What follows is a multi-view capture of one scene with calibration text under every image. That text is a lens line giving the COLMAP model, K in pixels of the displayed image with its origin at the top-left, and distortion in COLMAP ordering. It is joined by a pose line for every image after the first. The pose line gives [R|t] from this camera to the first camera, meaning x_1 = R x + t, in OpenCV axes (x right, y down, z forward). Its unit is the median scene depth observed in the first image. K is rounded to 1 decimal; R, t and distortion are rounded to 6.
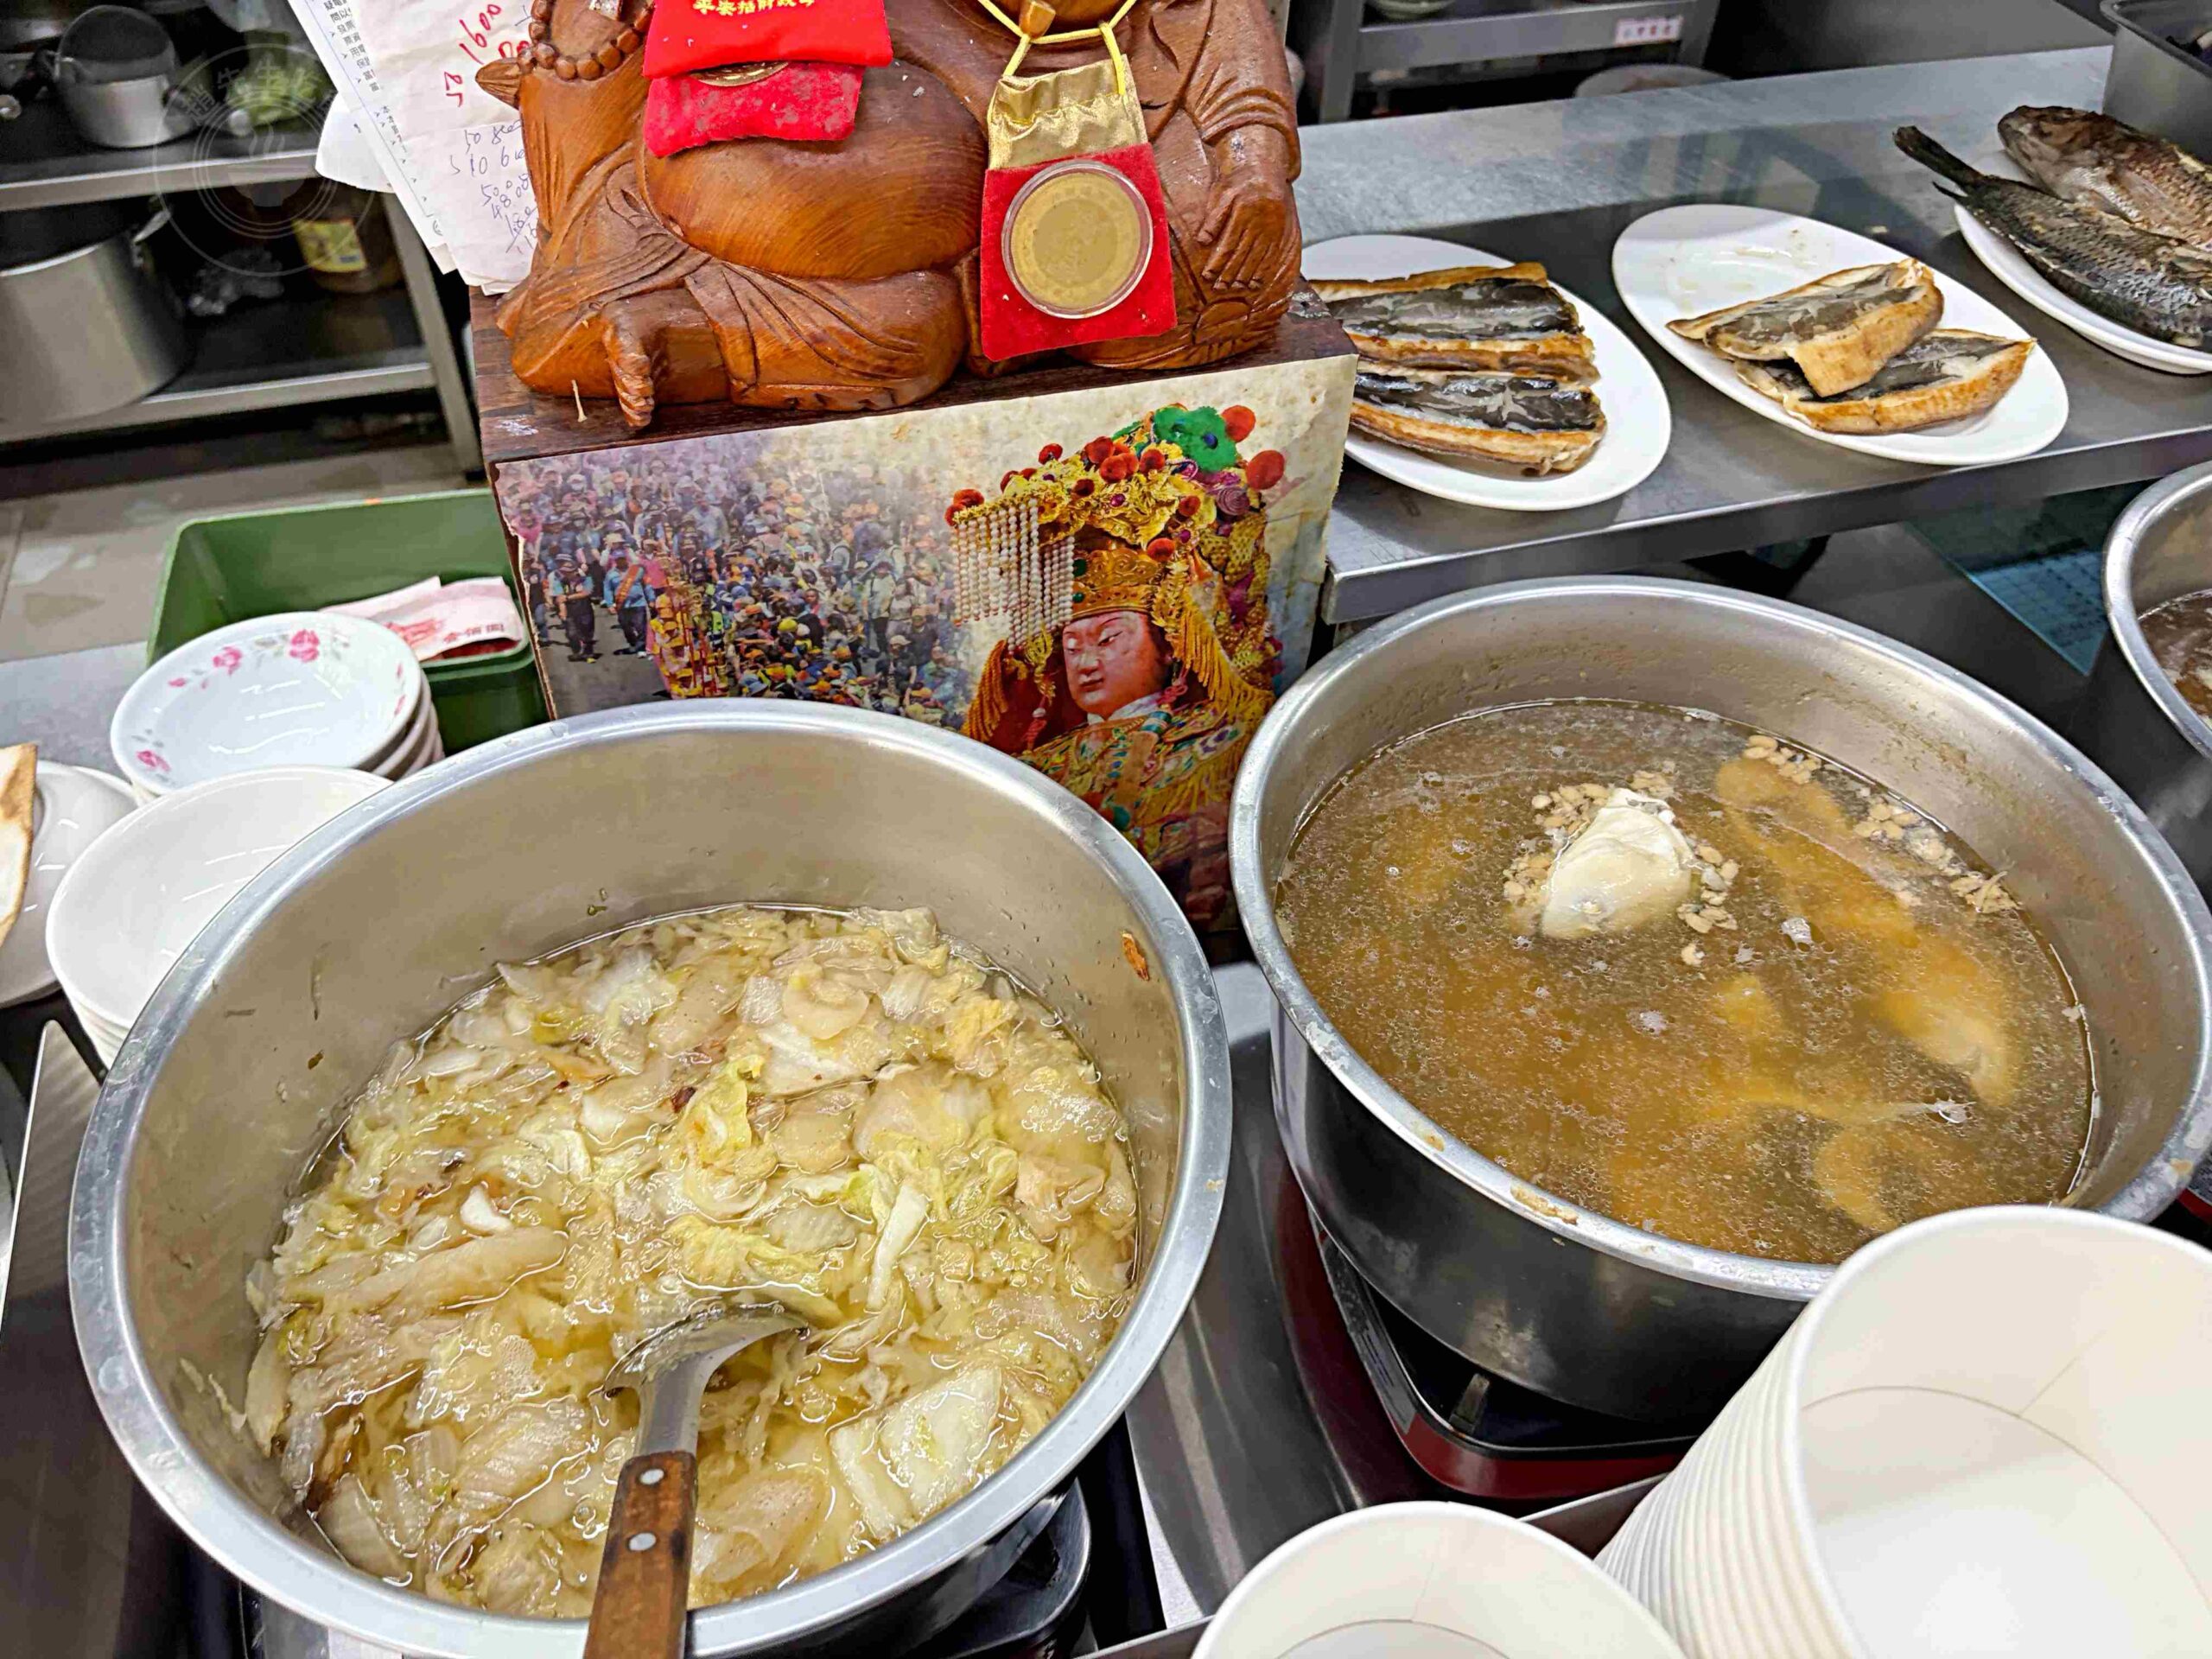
lens RADIAL K [[1664.4, 0, 1096.1], [0, 1664.4, 822.6], [0, 0, 1]] dist [-0.007871, 0.004901]
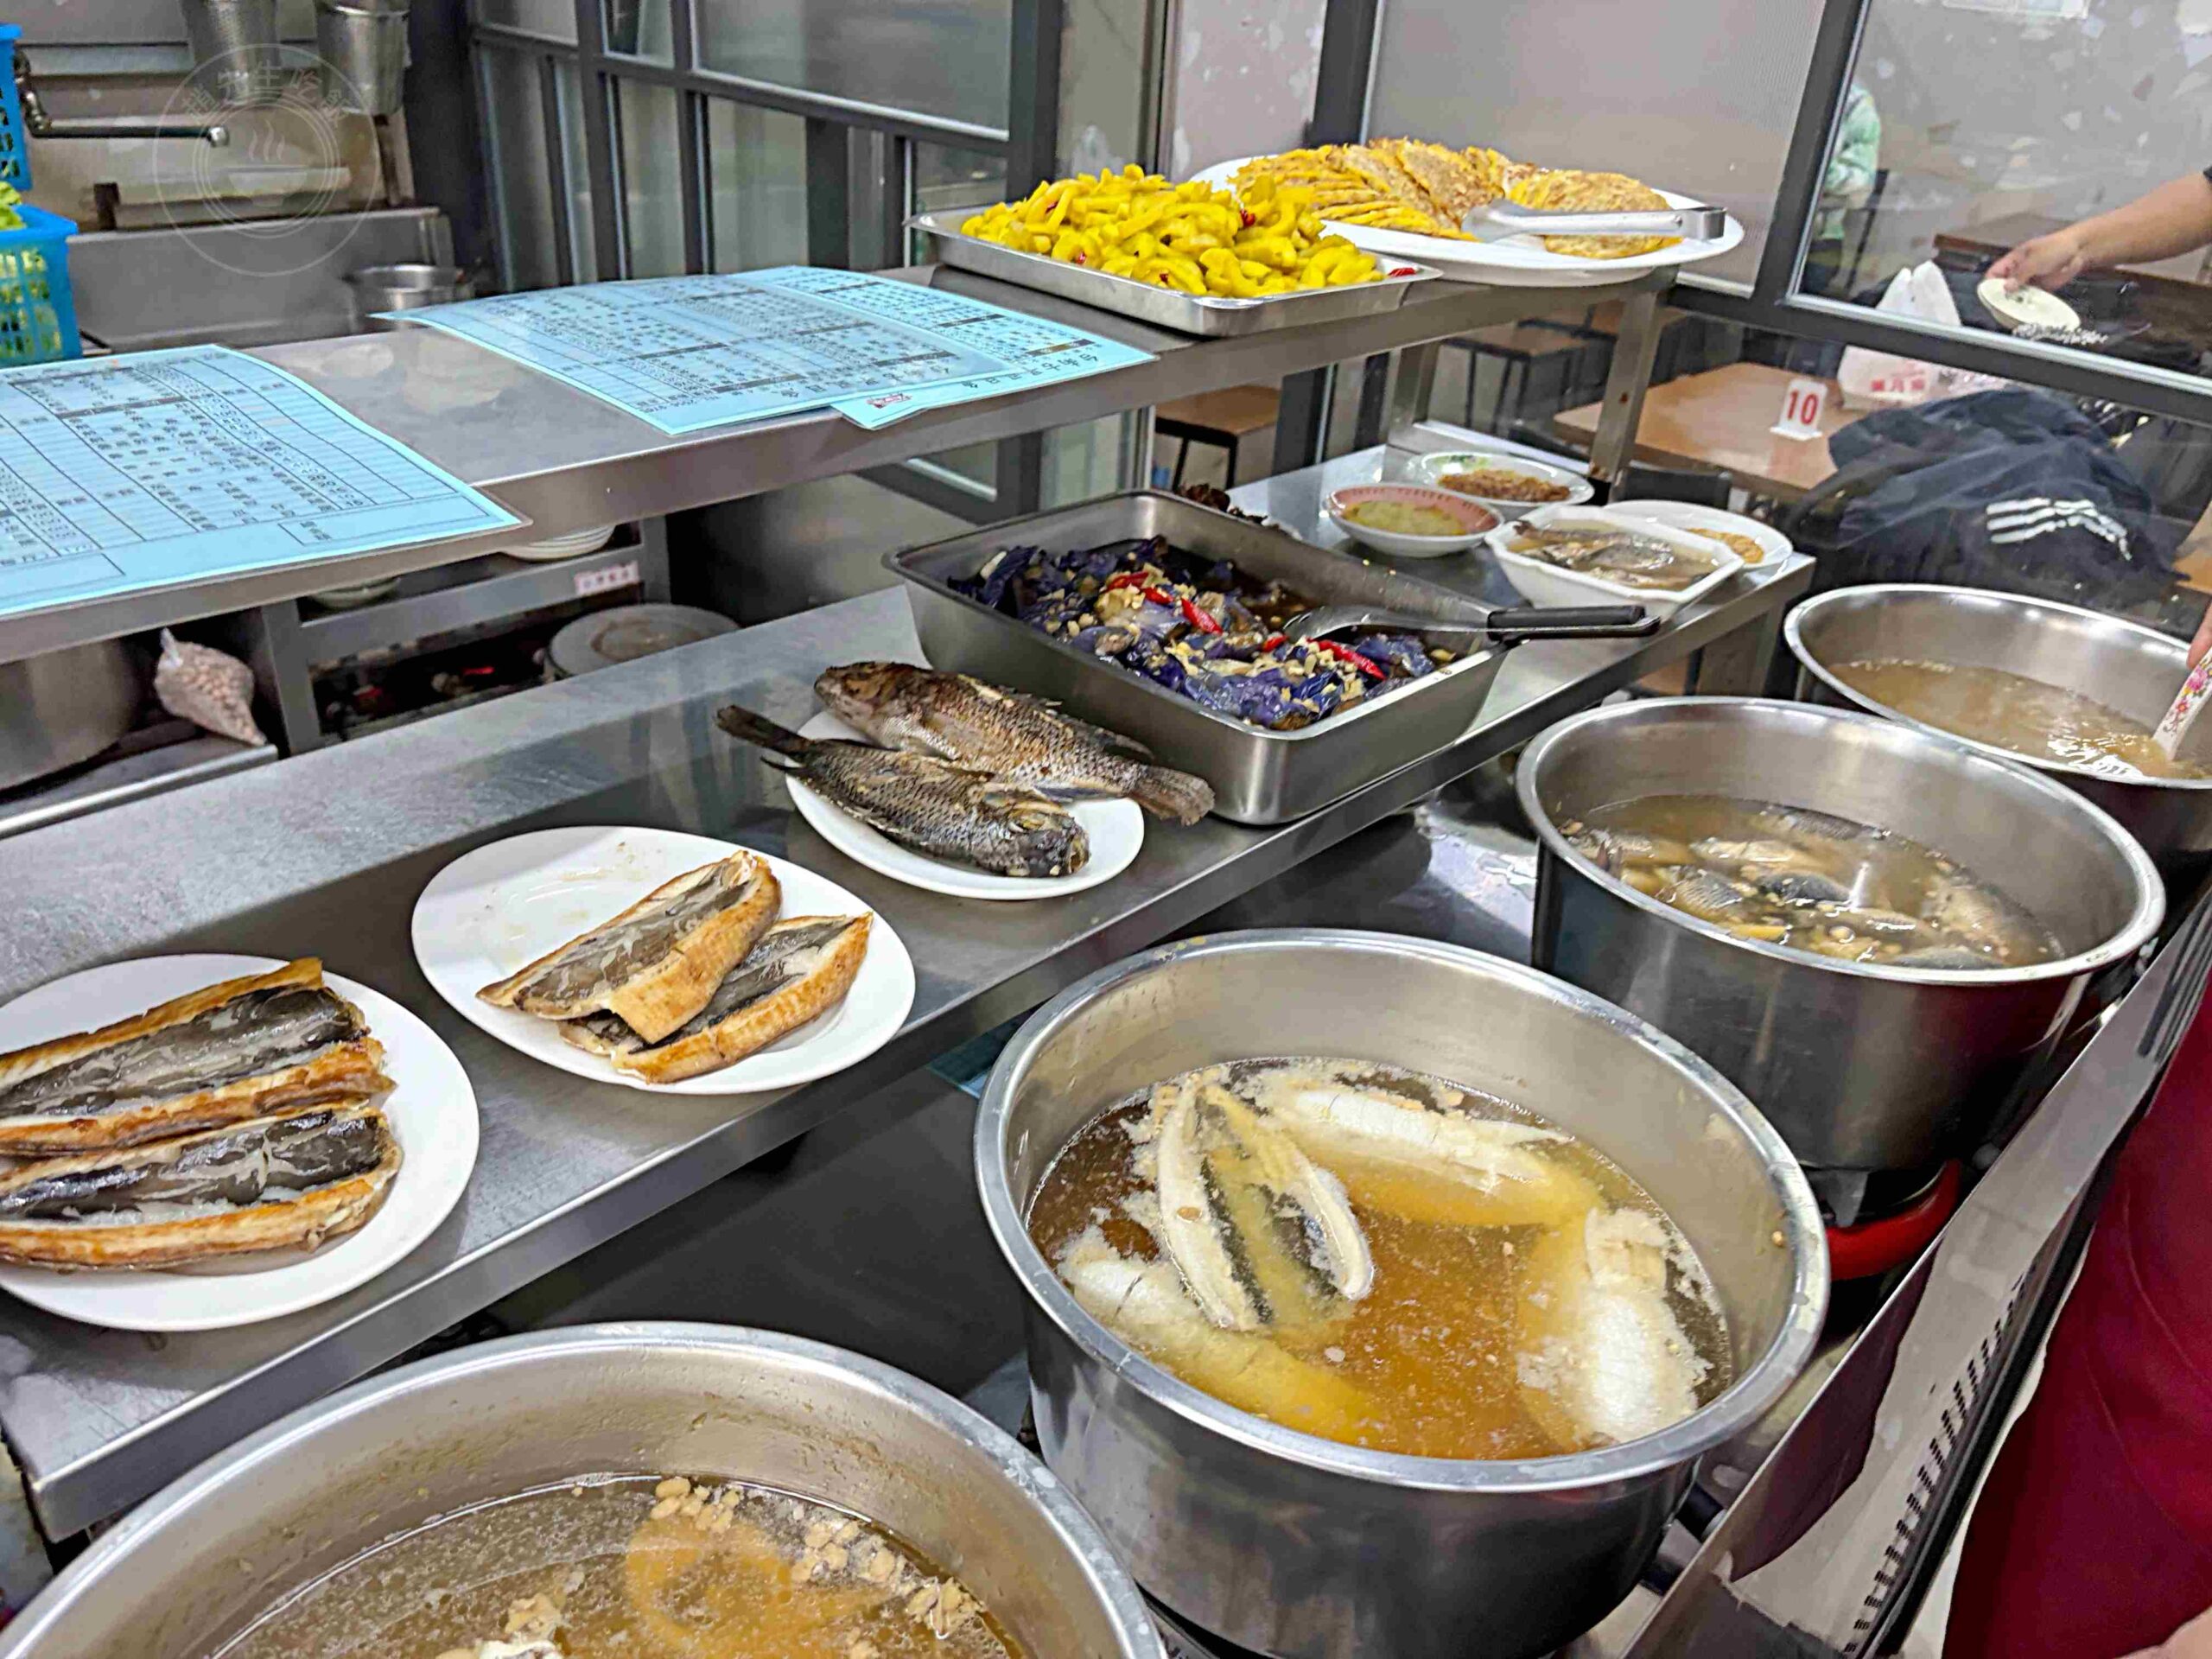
lens RADIAL K [[1664.4, 0, 1110.7], [0, 1664.4, 825.5], [0, 0, 1]] dist [-0.007871, 0.004901]
pose [[0.857754, -0.216021, 0.466468, 0.246272], [0.333939, 0.924034, -0.186136, -0.112019], [-0.390823, 0.315431, 0.864732, 0.096676]]
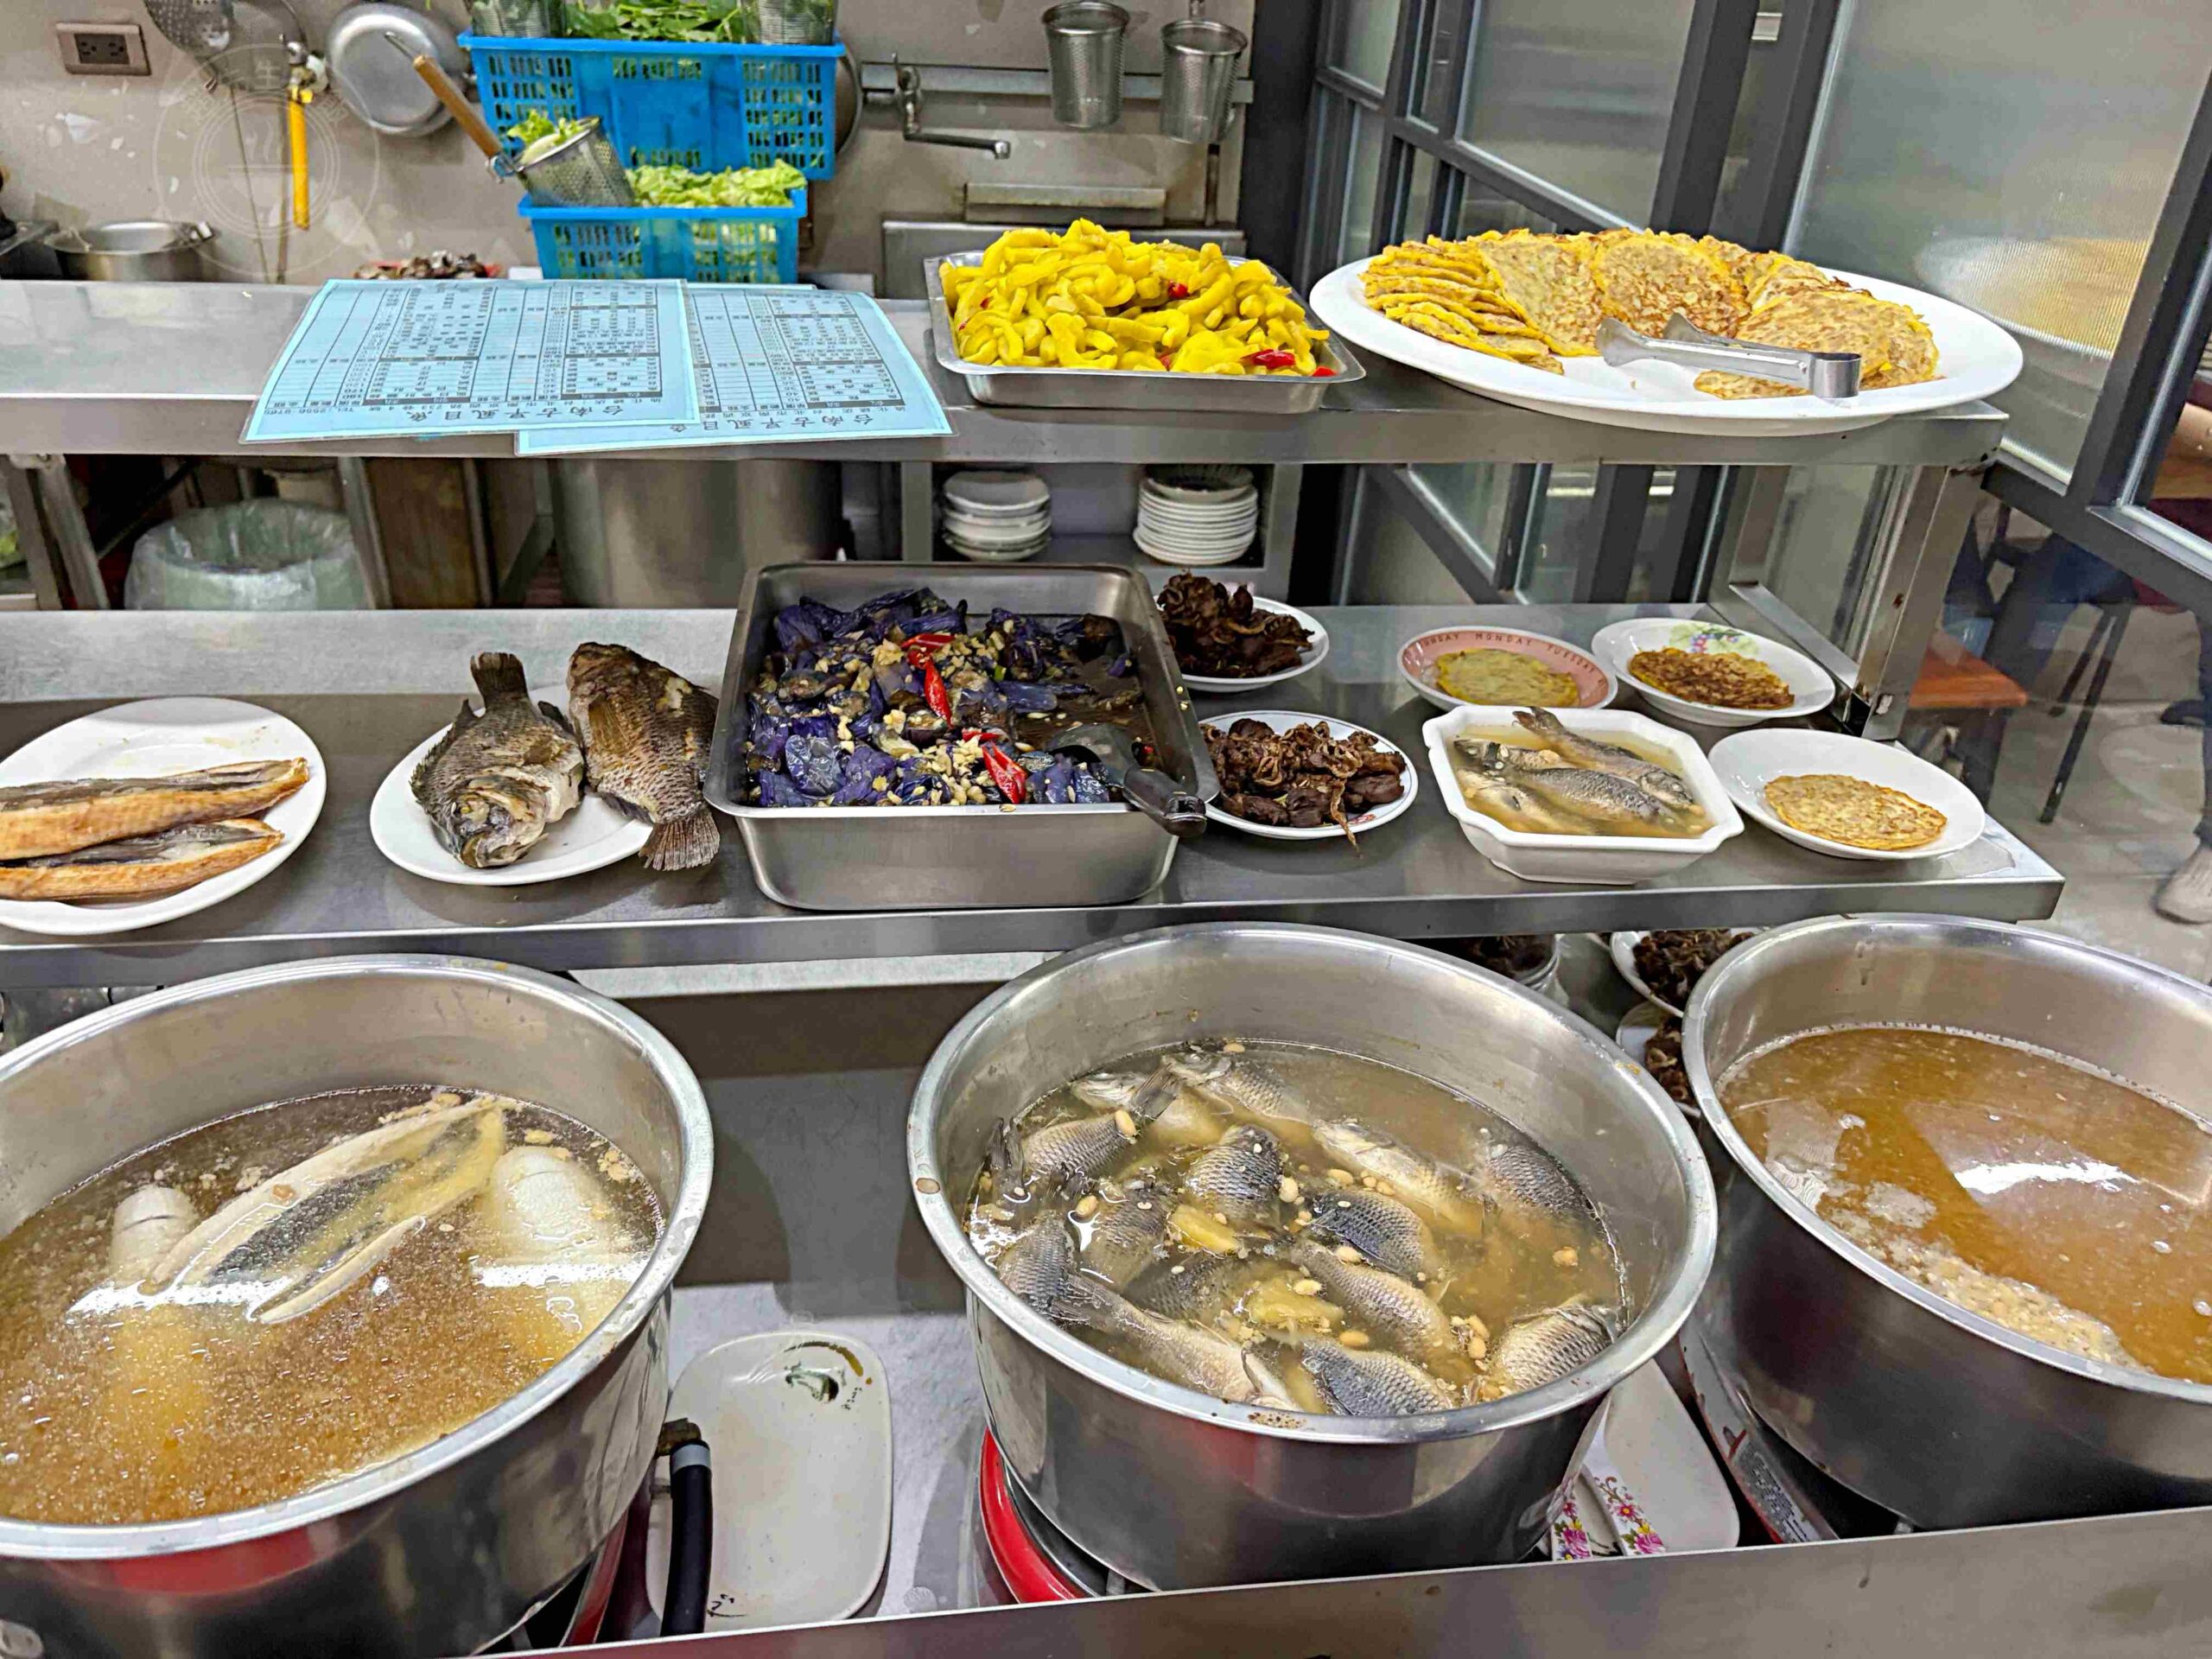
lens RADIAL K [[1664.4, 0, 1105.4], [0, 1664.4, 830.4], [0, 0, 1]] dist [-0.007871, 0.004901]
pose [[0.992070, 0.095586, -0.081616, 1.181341], [-0.114648, 0.954316, -0.275928, -0.060266], [0.051513, 0.283097, 0.957707, 0.005591]]
